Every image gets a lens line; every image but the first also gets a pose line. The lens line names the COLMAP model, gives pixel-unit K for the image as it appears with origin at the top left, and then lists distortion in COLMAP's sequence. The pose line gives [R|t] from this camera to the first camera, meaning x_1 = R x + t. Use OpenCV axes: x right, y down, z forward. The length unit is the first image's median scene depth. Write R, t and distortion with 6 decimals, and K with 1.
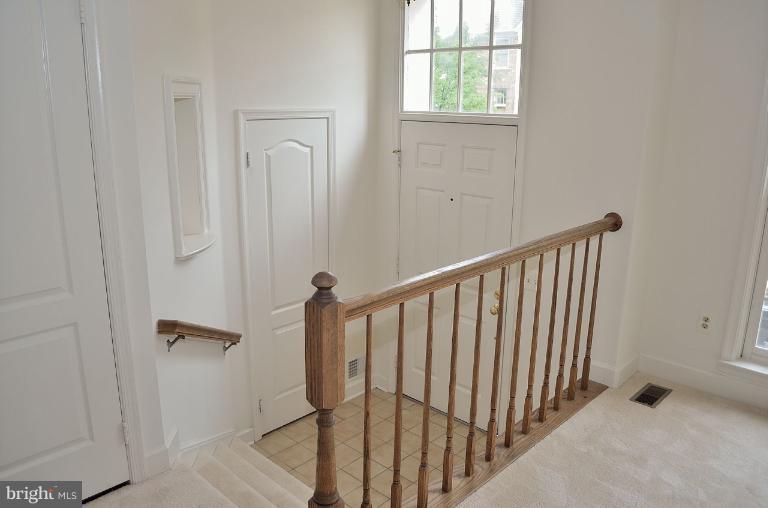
lens RADIAL K [[636.5, 0, 384.5], [0, 636.5, 249.7], [0, 0, 1]] dist [-0.048517, -0.020384]
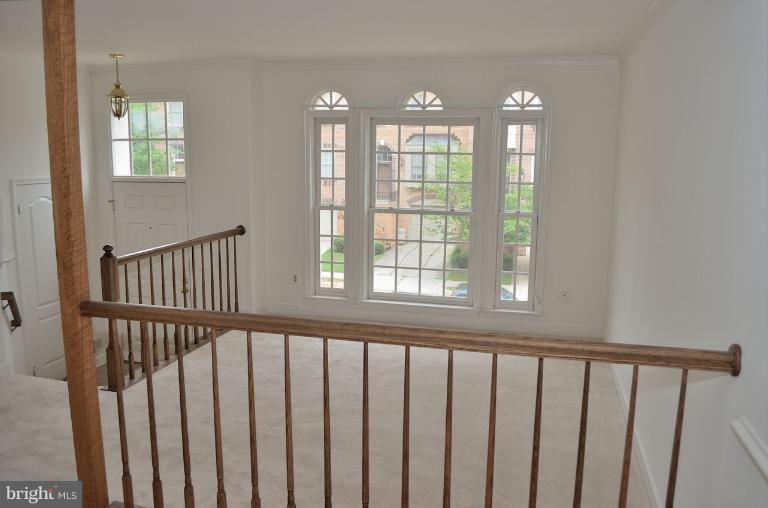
lens RADIAL K [[636.5, 0, 382.7], [0, 636.5, 254.4], [0, 0, 1]] dist [-0.048517, -0.020384]
pose [[0.884816, -0.084728, 0.458173, -0.142955], [0.118099, 0.991999, -0.044625, 0.160286], [-0.450726, 0.093595, 0.887742, -0.866986]]
